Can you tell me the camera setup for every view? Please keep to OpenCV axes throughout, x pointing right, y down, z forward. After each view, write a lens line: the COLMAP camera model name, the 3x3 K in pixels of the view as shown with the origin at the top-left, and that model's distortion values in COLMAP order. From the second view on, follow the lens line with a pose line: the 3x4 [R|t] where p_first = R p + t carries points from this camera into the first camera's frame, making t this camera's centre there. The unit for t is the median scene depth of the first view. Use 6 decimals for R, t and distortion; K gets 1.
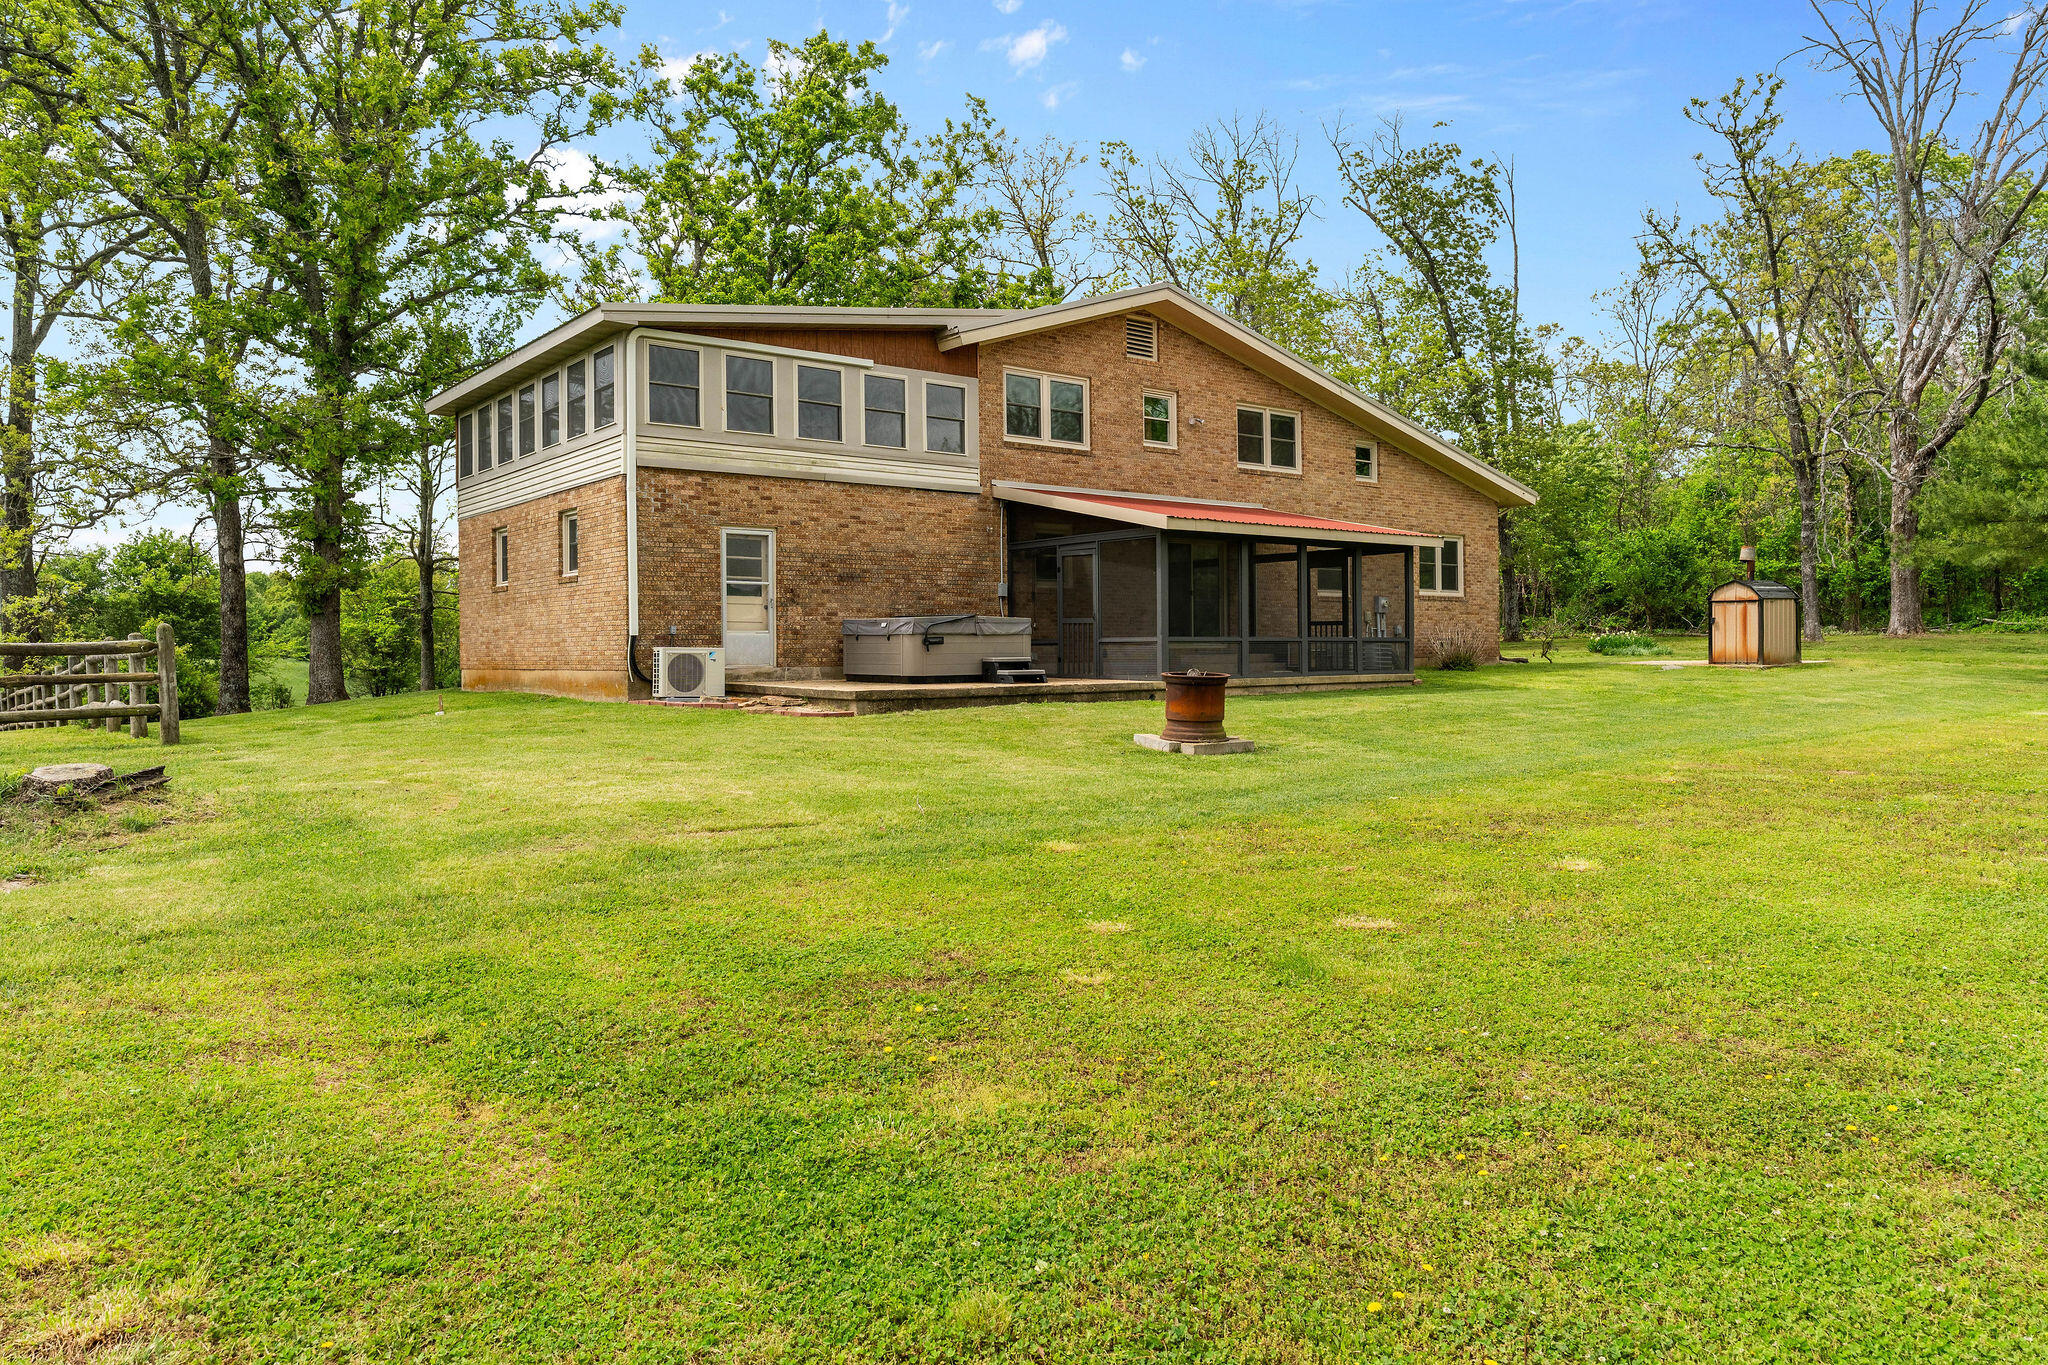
lens RADIAL K [[1351.1, 0, 1023.5], [0, 1351.1, 671.3], [0, 0, 1]] dist [-0.000200, 0.000437]
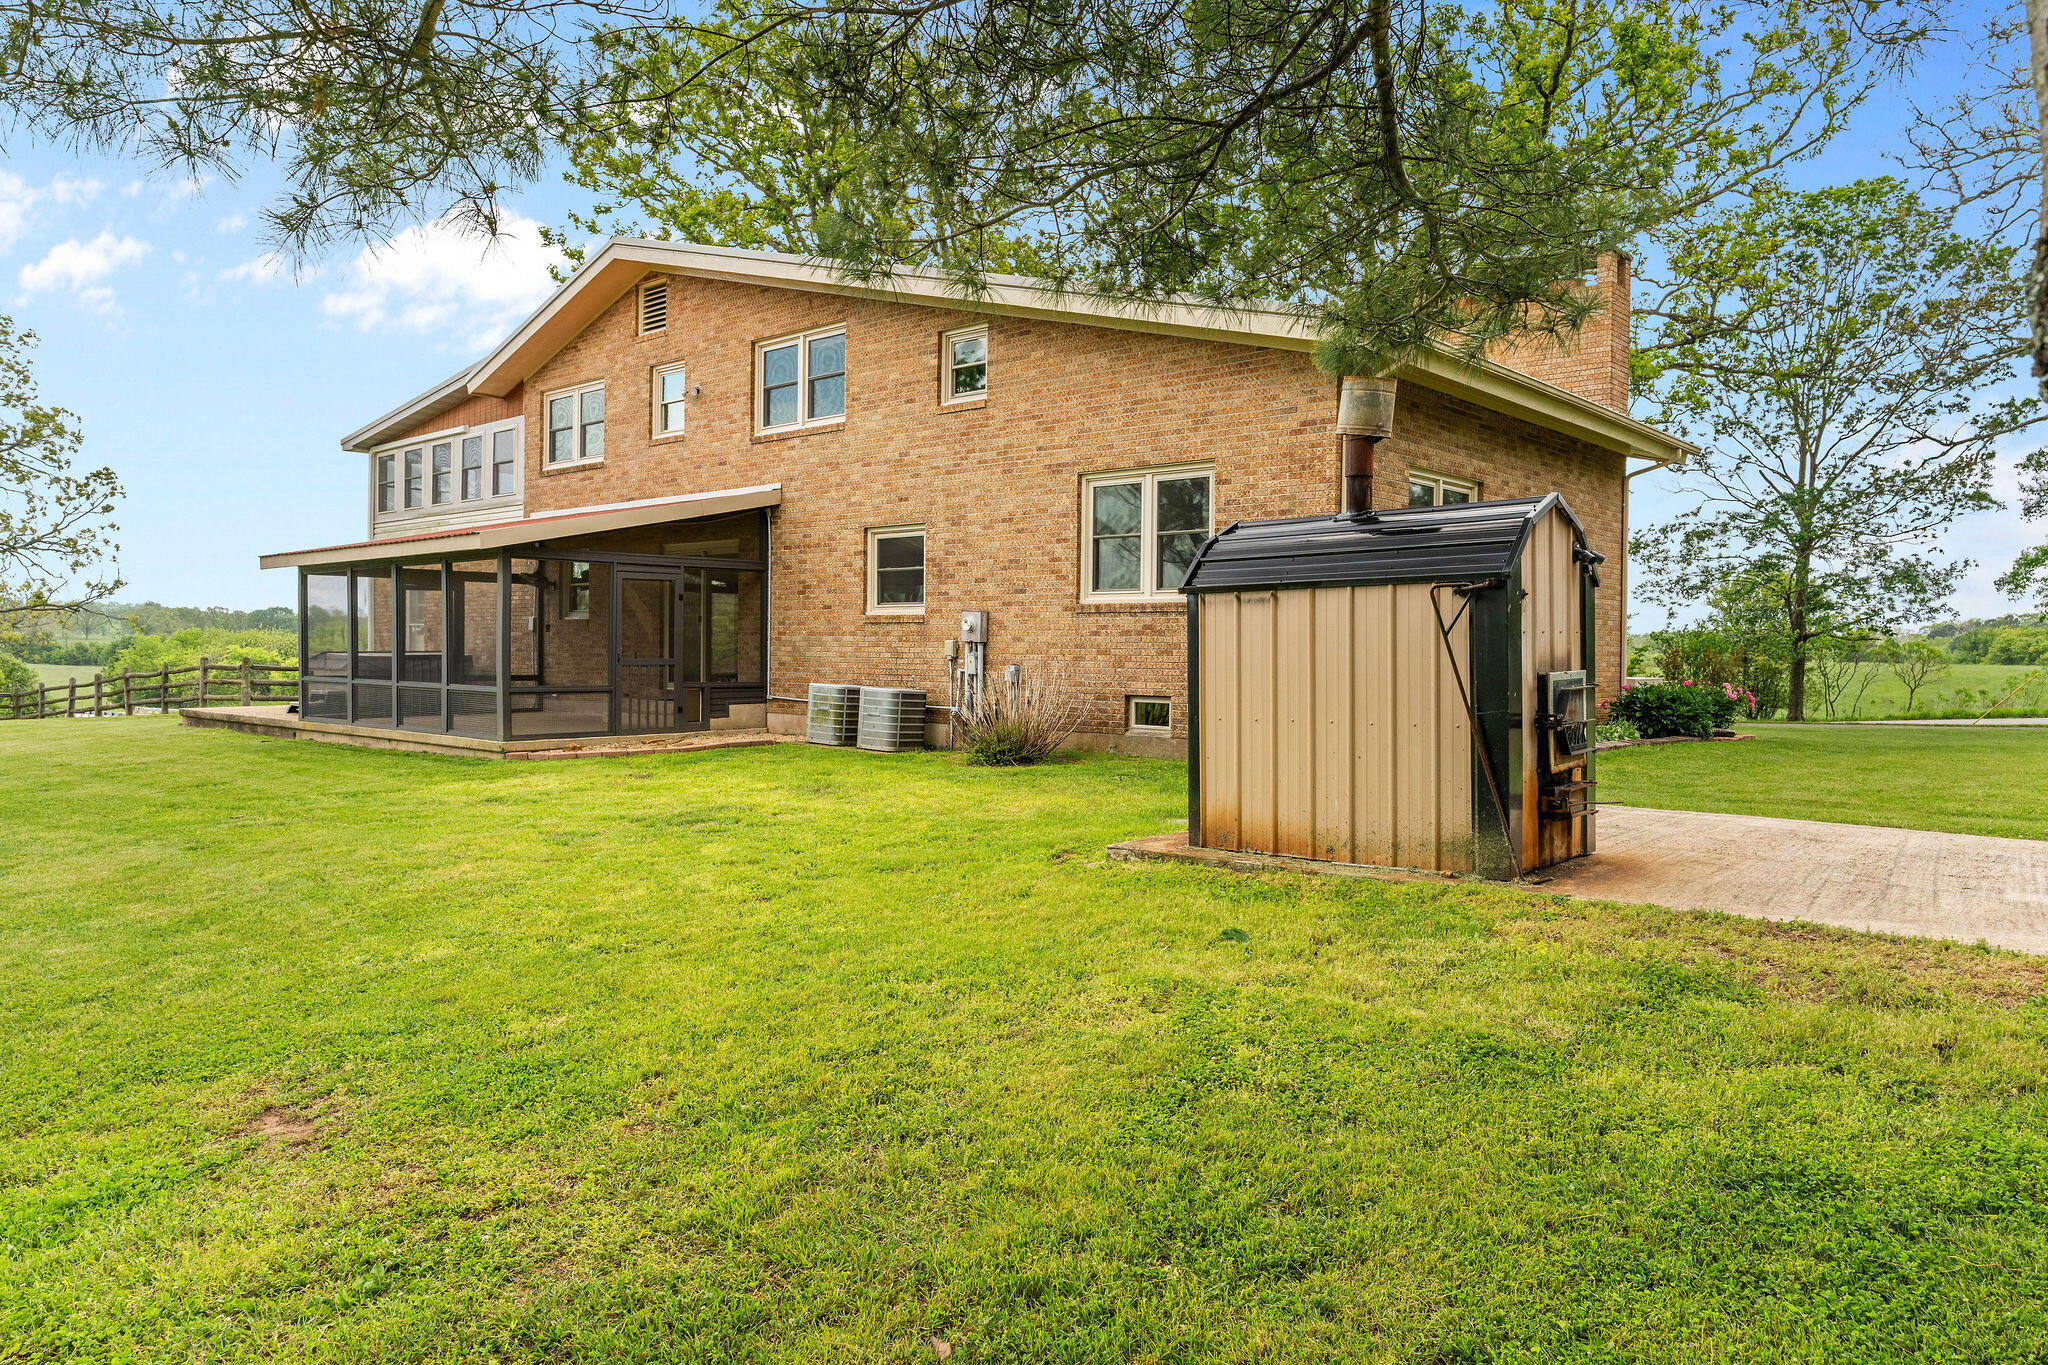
lens RADIAL K [[1351.1, 0, 1022.8], [0, 1351.1, 665.9], [0, 0, 1]] dist [-0.000200, 0.000437]
pose [[0.177912, 0.031093, -0.983555, 1.100722], [-0.011353, 0.999499, 0.029543, -0.068619], [0.983981, 0.005910, 0.178176, 1.273994]]
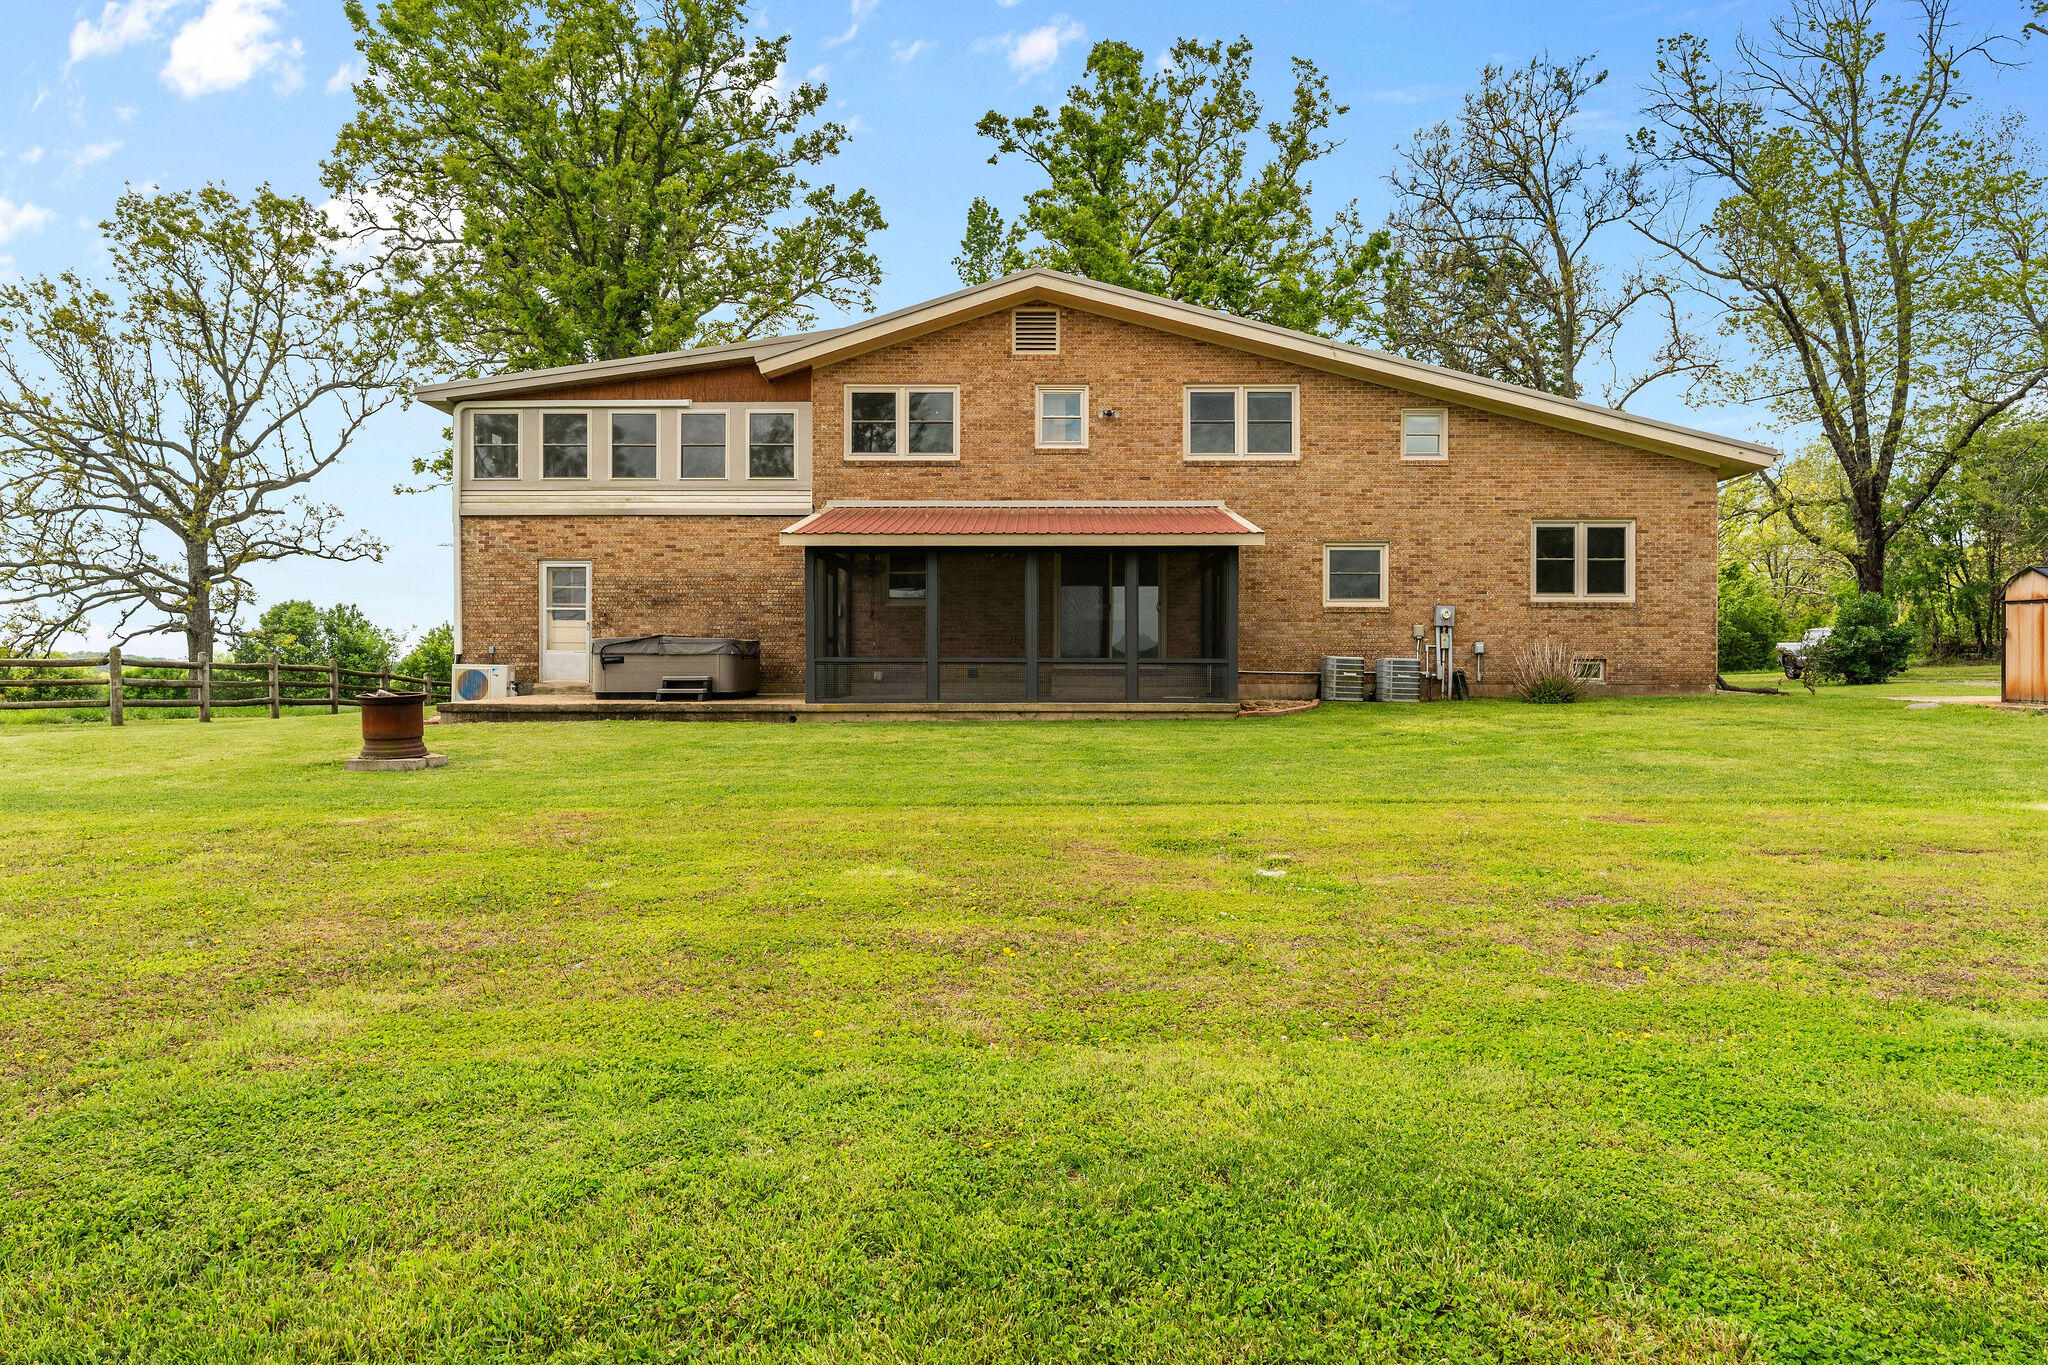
lens RADIAL K [[1351.1, 0, 1025.2], [0, 1351.1, 690.3], [0, 0, 1]] dist [-0.000200, 0.000437]
pose [[0.775962, 0.018541, -0.630507, 0.789348], [-0.017021, 0.999819, 0.008453, -0.011847], [0.630550, 0.004173, 0.776138, 0.335585]]
